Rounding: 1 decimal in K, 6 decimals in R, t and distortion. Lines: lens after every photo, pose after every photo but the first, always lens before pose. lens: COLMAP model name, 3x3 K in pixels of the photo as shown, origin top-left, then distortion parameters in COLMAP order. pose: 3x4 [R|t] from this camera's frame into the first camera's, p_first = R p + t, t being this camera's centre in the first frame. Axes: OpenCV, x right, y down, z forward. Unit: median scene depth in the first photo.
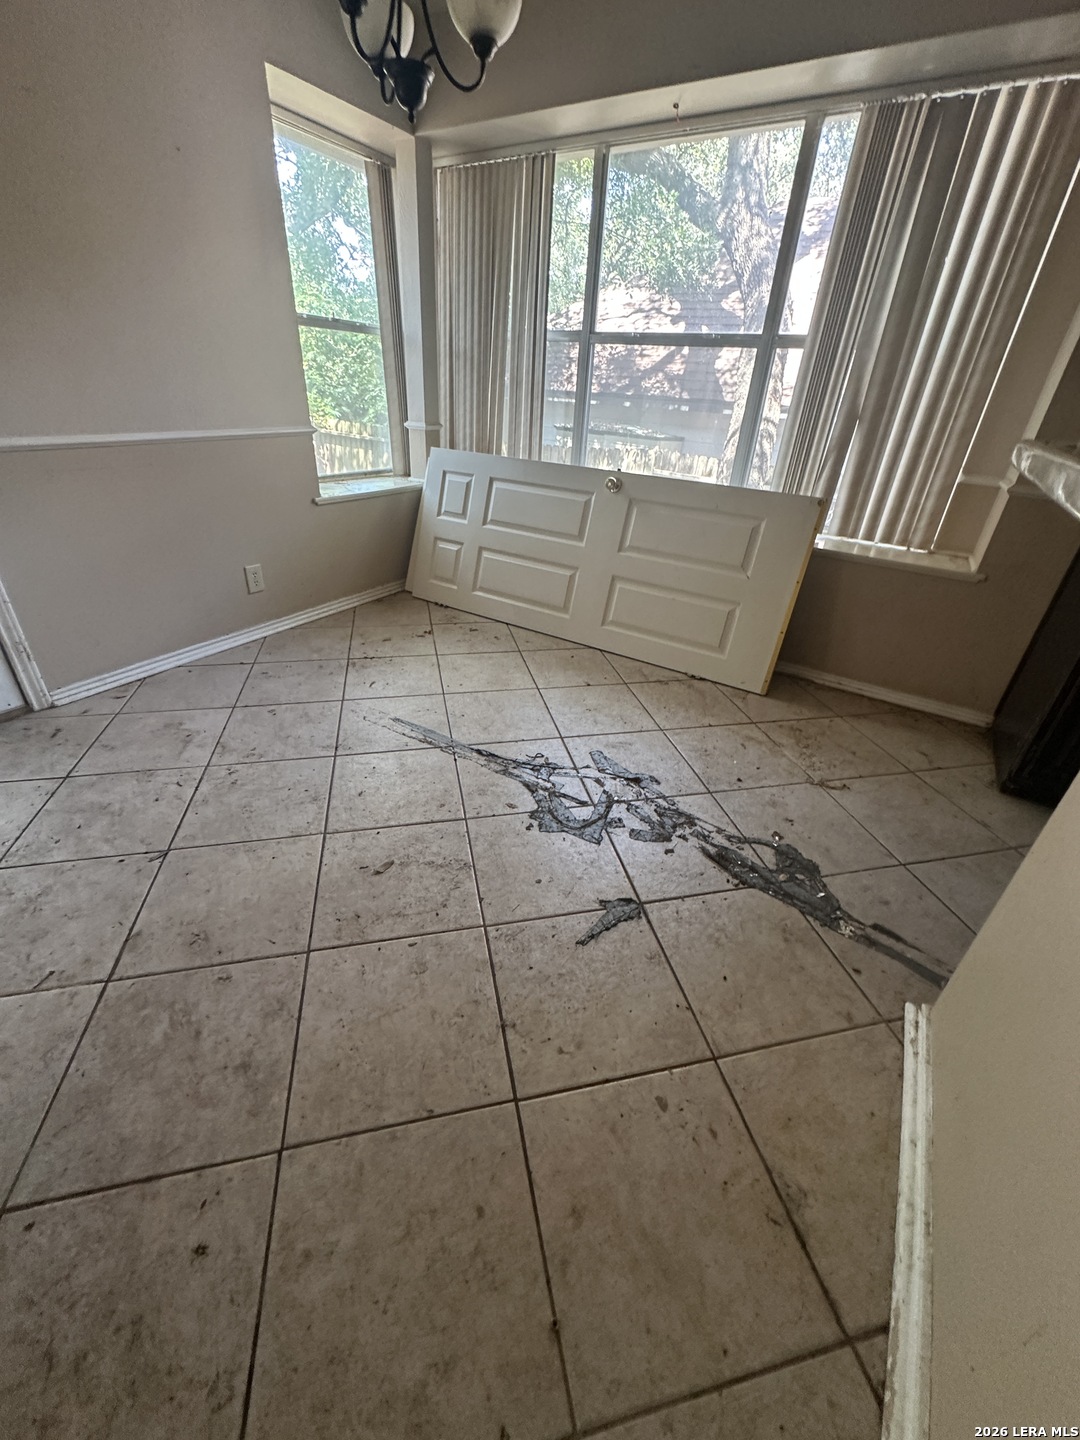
lens RADIAL K [[578.5, 0, 538.4], [0, 578.5, 715.5], [0, 0, 1]] dist [-0.002901, -0.000036]
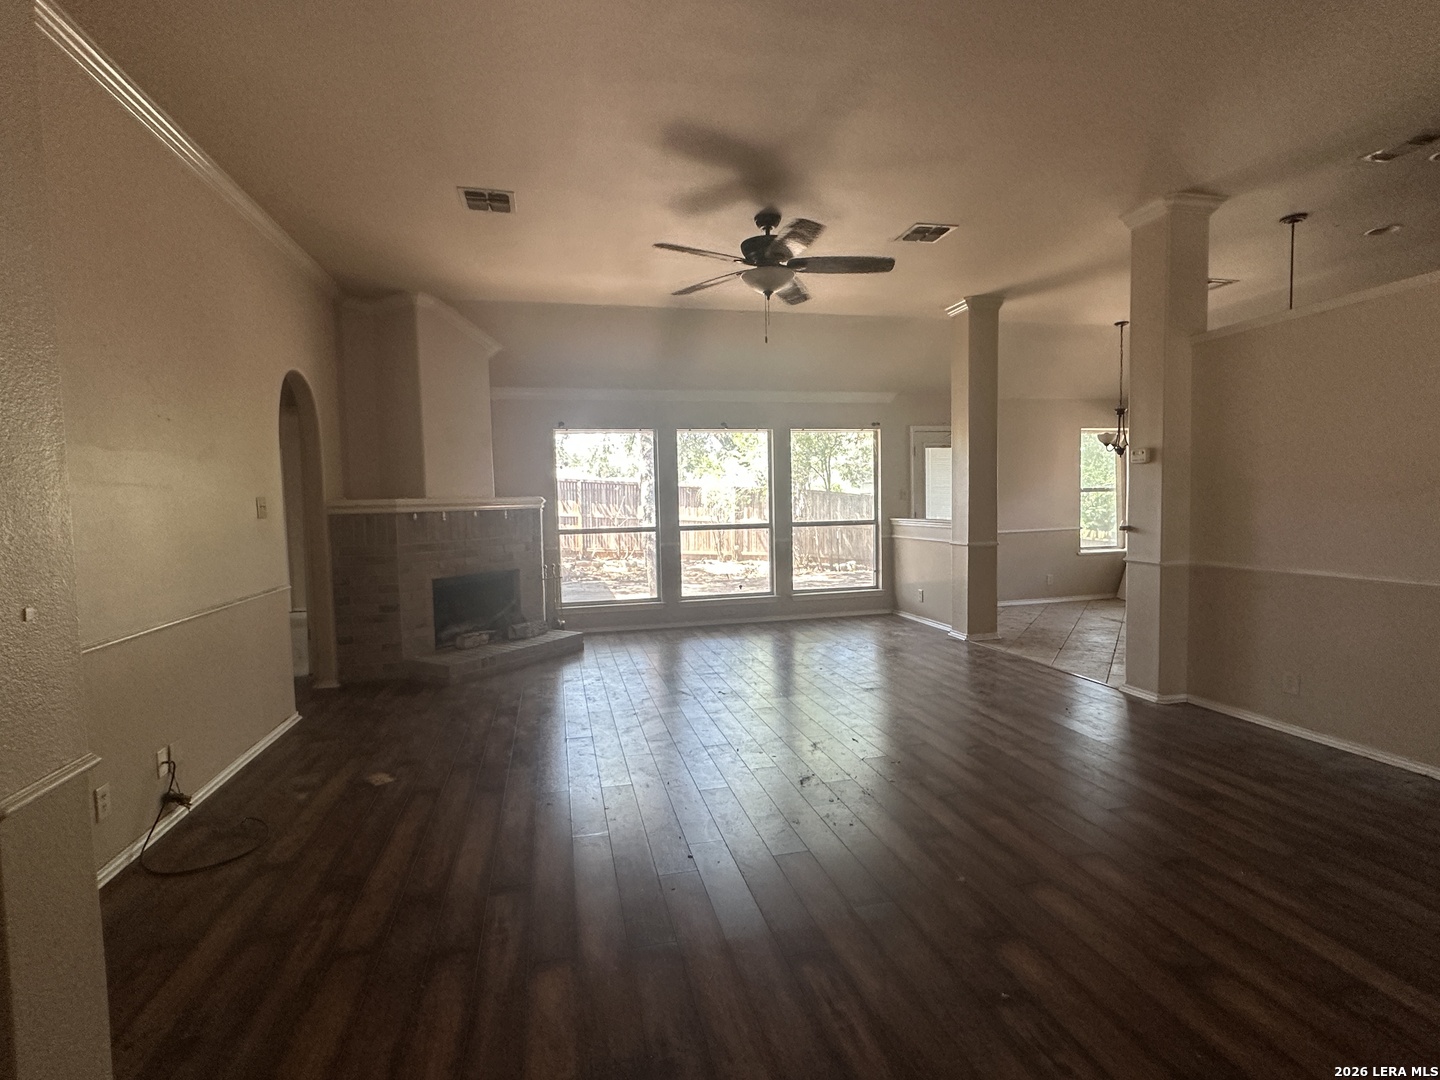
lens RADIAL K [[718.6, 0, 722.2], [0, 718.6, 541.9], [0, 0, 1]] dist [-0.001436, -0.000077]
pose [[0.705216, -0.030596, -0.708332, 0.692833], [-0.301838, 0.891053, -0.338998, 1.041865], [0.641533, 0.452868, 0.619149, -1.828542]]
